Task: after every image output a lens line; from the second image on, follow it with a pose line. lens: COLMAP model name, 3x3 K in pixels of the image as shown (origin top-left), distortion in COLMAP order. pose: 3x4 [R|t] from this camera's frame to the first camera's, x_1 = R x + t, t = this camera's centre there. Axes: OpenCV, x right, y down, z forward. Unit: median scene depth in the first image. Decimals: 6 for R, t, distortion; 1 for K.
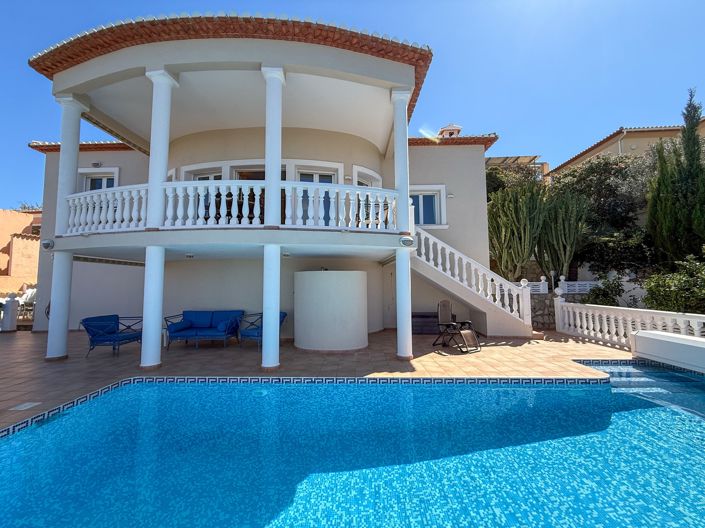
lens RADIAL K [[280.5, 0, 348.9], [0, 280.5, 263.4], [0, 0, 1]] dist [0.001163, -0.000344]
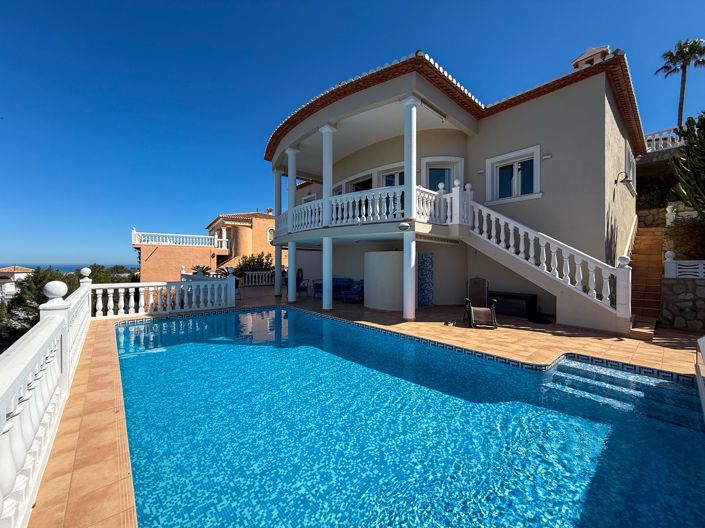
lens RADIAL K [[280.5, 0, 351.8], [0, 280.5, 263.7], [0, 0, 1]] dist [0.001163, -0.000344]
pose [[0.686619, 0.010937, -0.726935, 0.662036], [0.052077, 0.996578, 0.064182, -0.008227], [0.725150, -0.081926, 0.683700, -0.023949]]
